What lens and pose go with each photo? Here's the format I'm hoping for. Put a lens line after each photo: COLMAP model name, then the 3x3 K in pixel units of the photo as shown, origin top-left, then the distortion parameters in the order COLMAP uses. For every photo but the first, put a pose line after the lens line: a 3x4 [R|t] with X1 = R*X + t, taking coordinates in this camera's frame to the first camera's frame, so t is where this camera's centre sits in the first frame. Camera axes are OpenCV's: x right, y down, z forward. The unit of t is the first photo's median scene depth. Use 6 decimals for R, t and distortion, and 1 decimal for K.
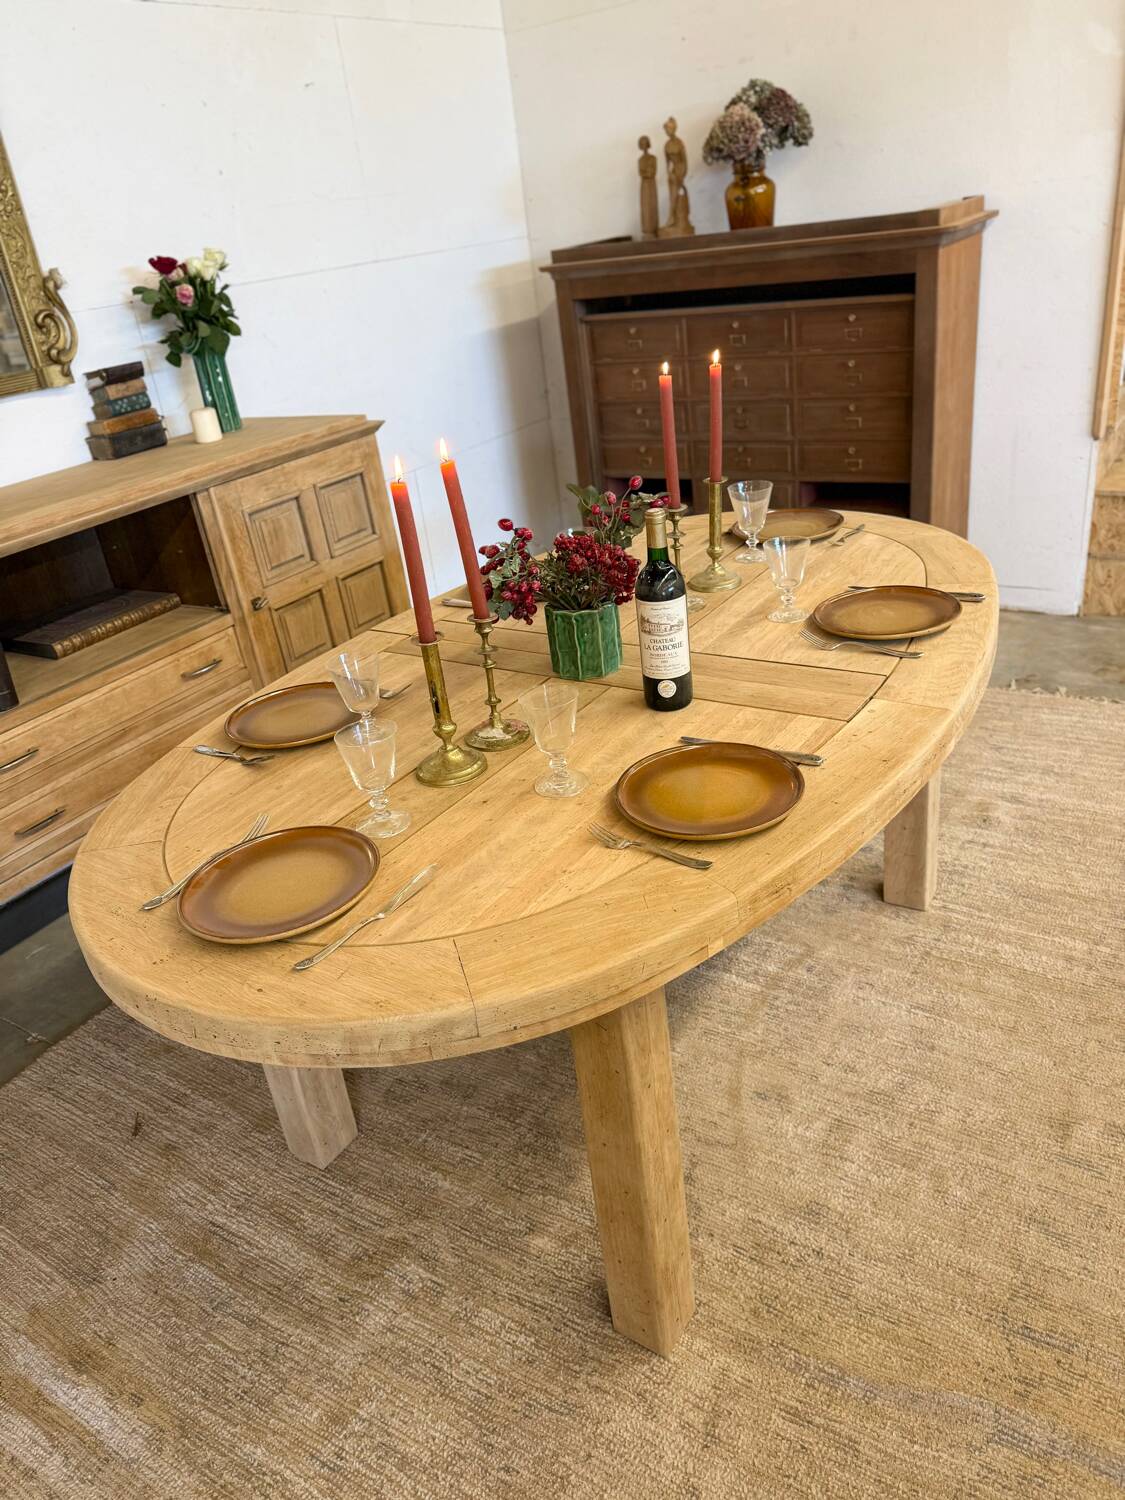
lens RADIAL K [[1052.7, 0, 557.9], [0, 1052.7, 746.2], [0, 0, 1]] dist [0.018012, -0.018545]
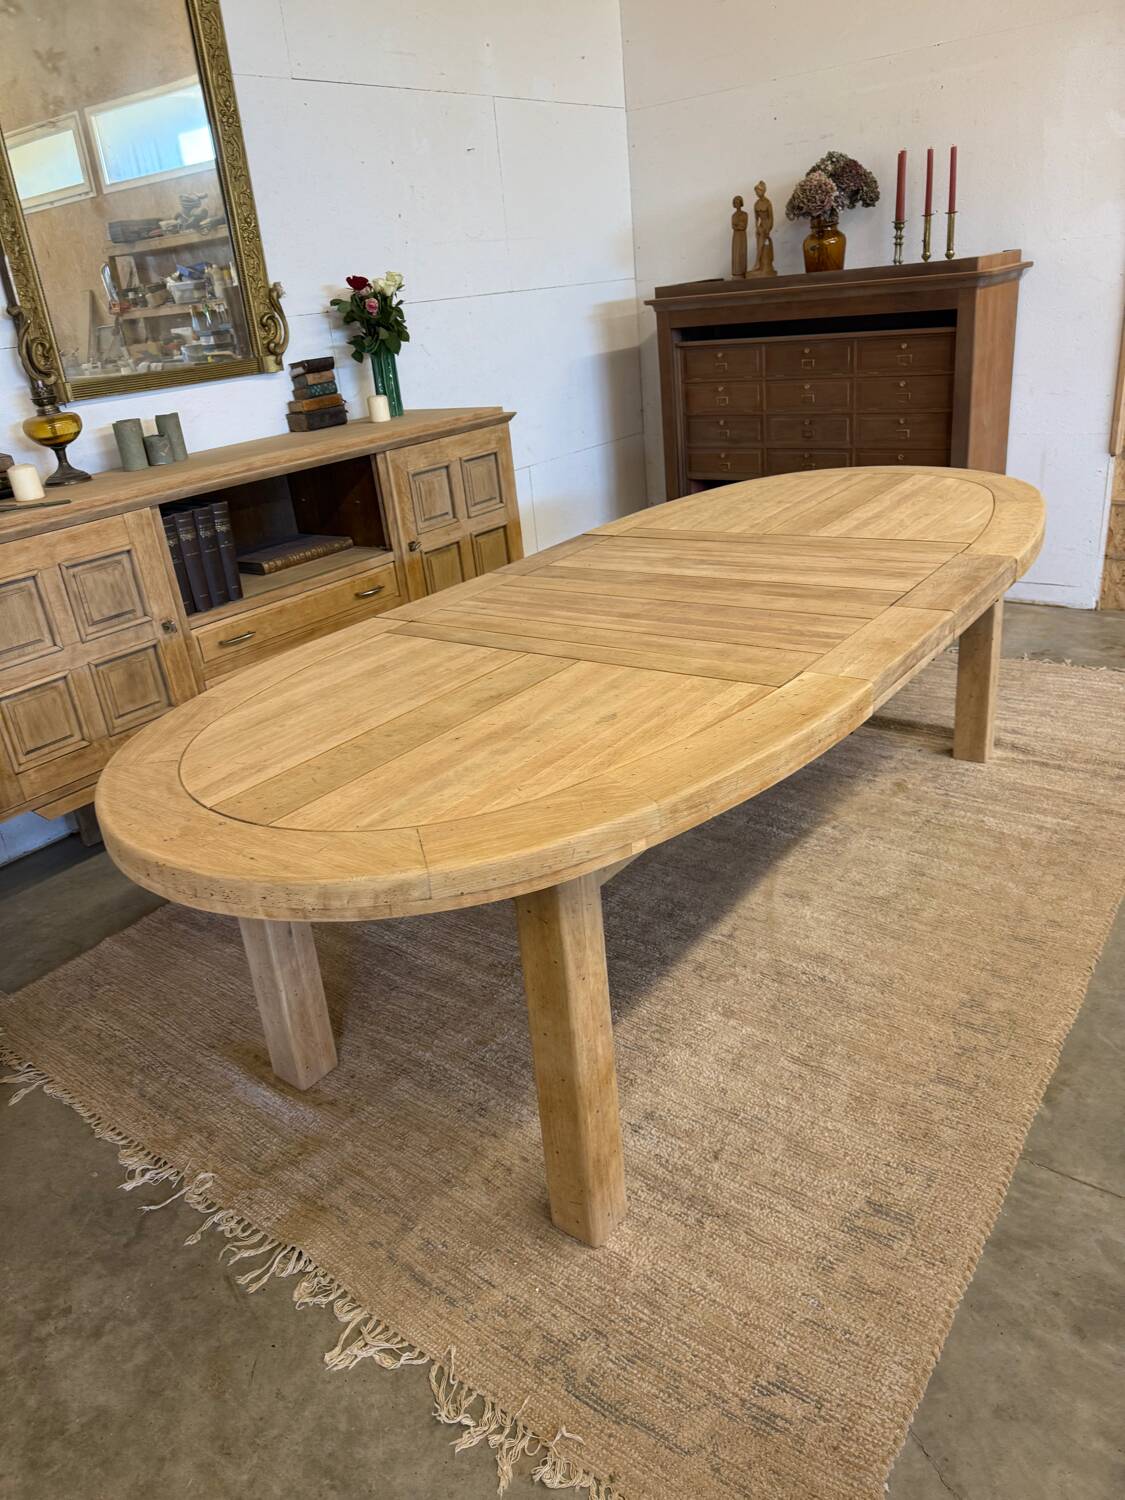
lens RADIAL K [[1048.2, 0, 553.5], [0, 1048.2, 751.4], [0, 0, 1]] dist [0.031034, -0.037357]
pose [[0.996221, 0.056223, -0.066195, -0.017074], [-0.059141, 0.997324, -0.042974, 0.156201], [0.063602, 0.046726, 0.996881, -0.241140]]
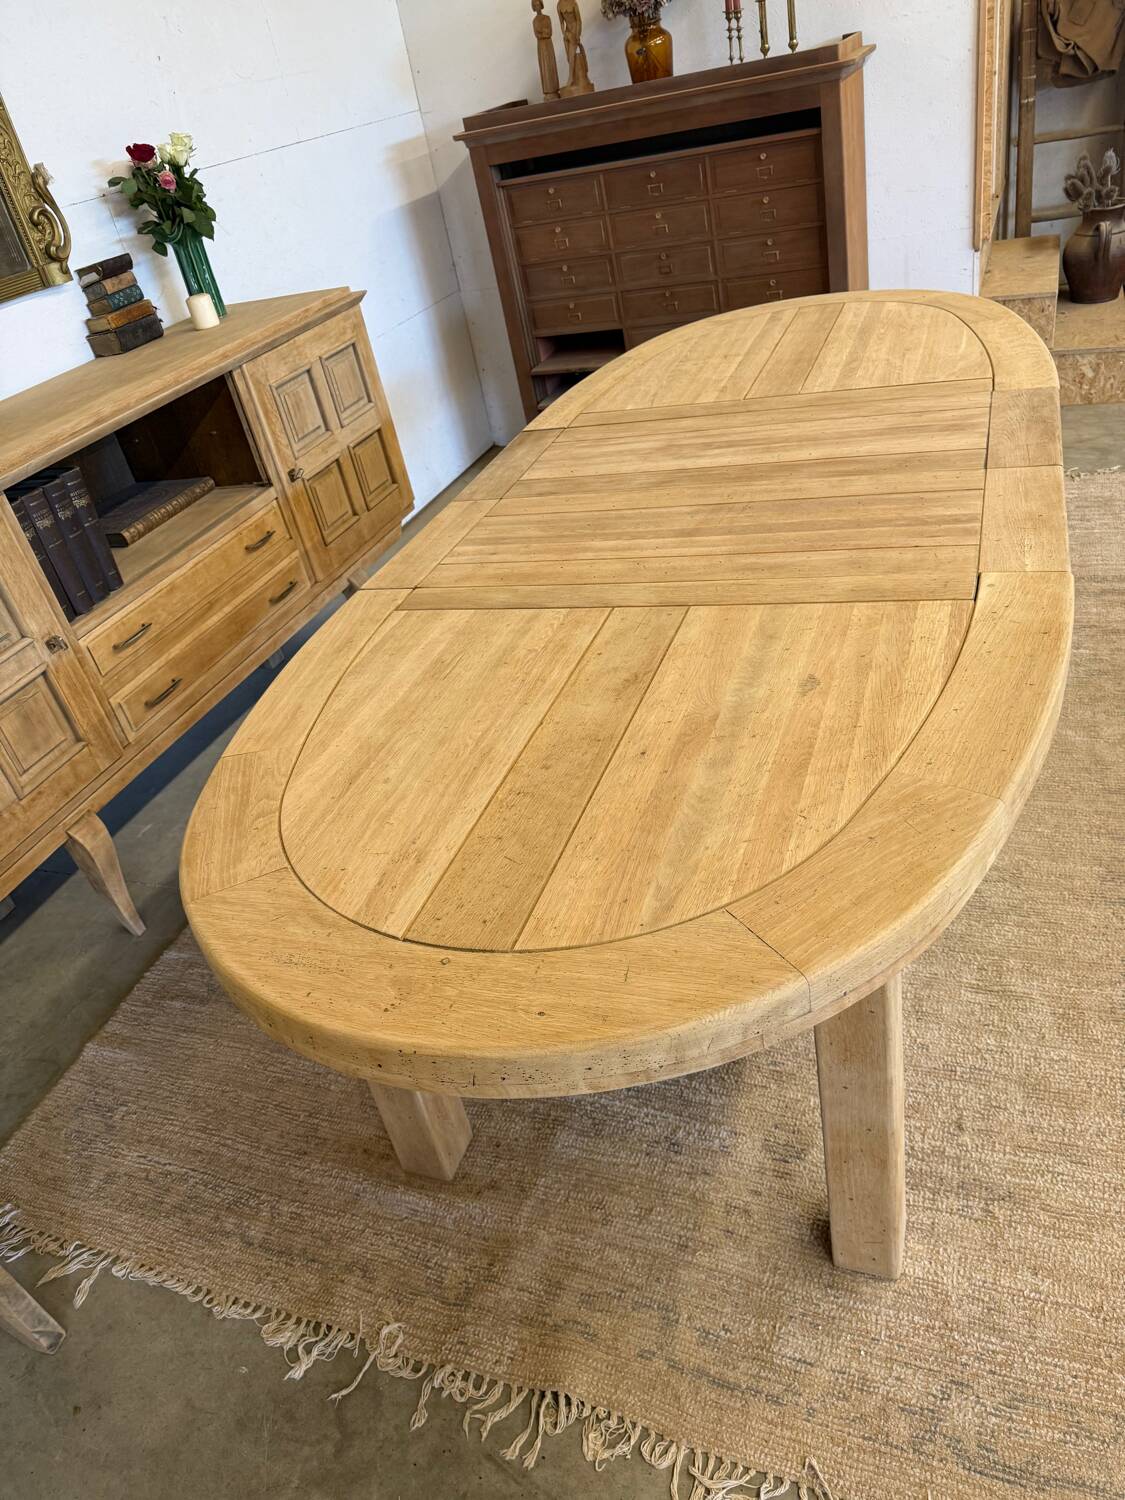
lens RADIAL K [[1058.4, 0, 561.4], [0, 1058.4, 739.1], [0, 0, 1]] dist [0.001690, -0.002435]
pose [[0.976288, -0.163324, 0.142085, -0.214742], [0.152084, 0.984555, 0.086734, 0.073465], [-0.154056, -0.063069, 0.986047, -0.102476]]
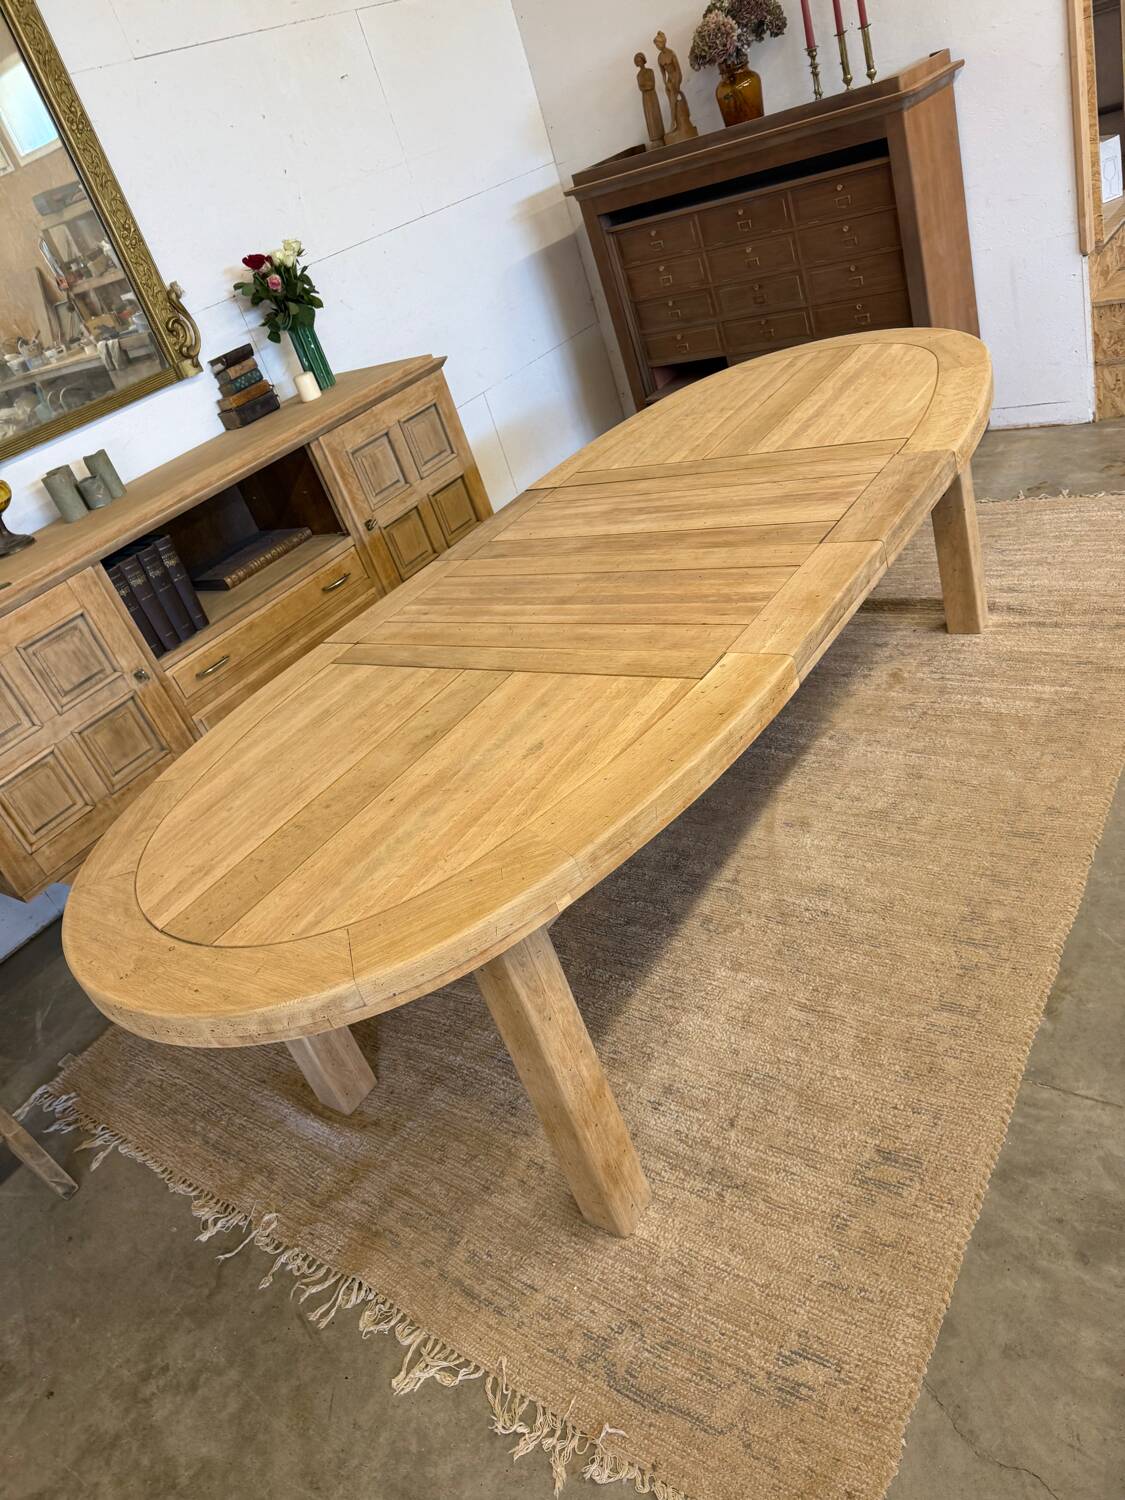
lens RADIAL K [[1048.1, 0, 567.2], [0, 1048.1, 745.7], [0, 0, 1]] dist [0.031218, -0.036698]
pose [[0.982980, -0.132237, -0.127533, 0.070259], [0.142598, 0.986872, 0.075824, 0.063294], [0.115832, -0.092720, 0.988932, -0.233179]]
